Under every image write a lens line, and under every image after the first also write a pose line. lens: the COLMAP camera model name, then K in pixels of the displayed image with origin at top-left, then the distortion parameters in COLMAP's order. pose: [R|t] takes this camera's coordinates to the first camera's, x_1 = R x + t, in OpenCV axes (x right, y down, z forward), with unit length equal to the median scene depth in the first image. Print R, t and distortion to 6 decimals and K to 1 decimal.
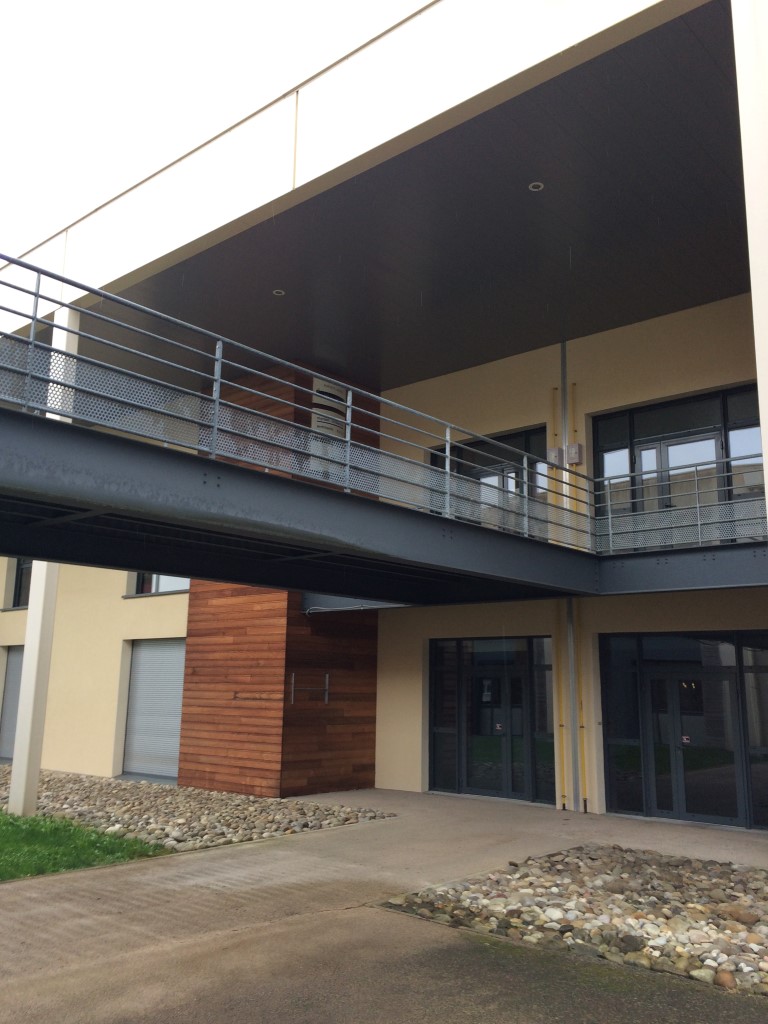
lens RADIAL K [[871.2, 0, 382.1], [0, 871.2, 512.3], [0, 0, 1]] dist [0.058813, -0.069193]
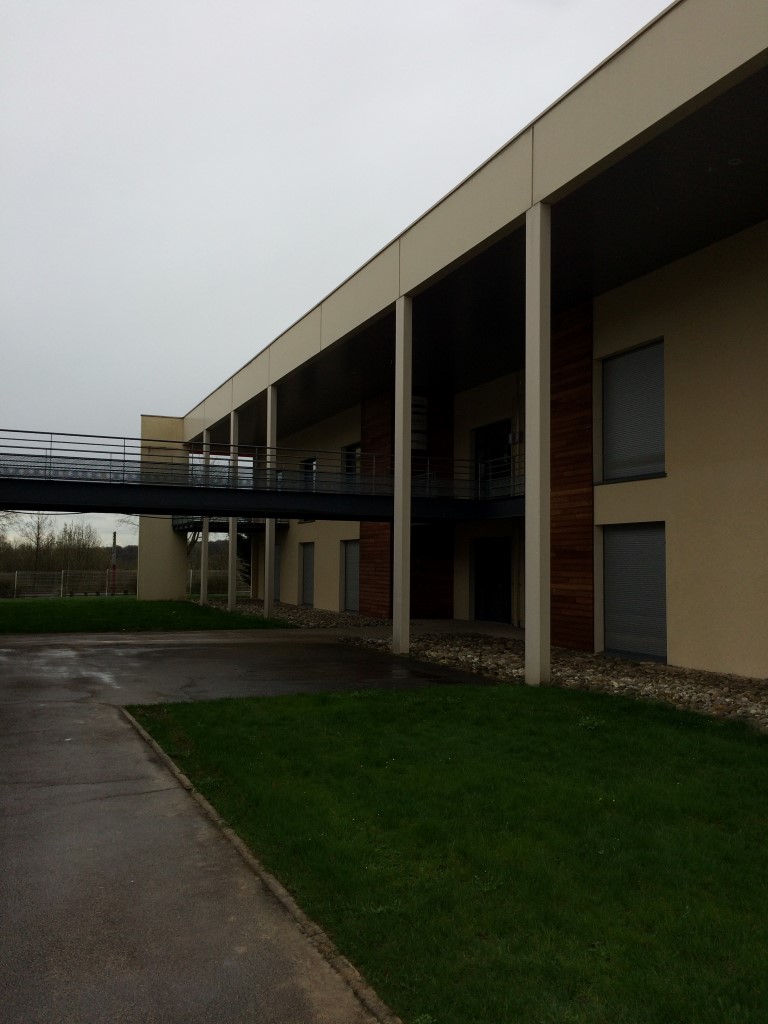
lens RADIAL K [[871.2, 0, 378.8], [0, 871.2, 508.4], [0, 0, 1]] dist [0.058813, -0.069193]
pose [[0.892578, -0.034371, -0.449580, 0.939526], [0.091224, 0.990236, 0.105407, -0.168346], [0.441568, -0.135097, 0.886999, -0.915261]]
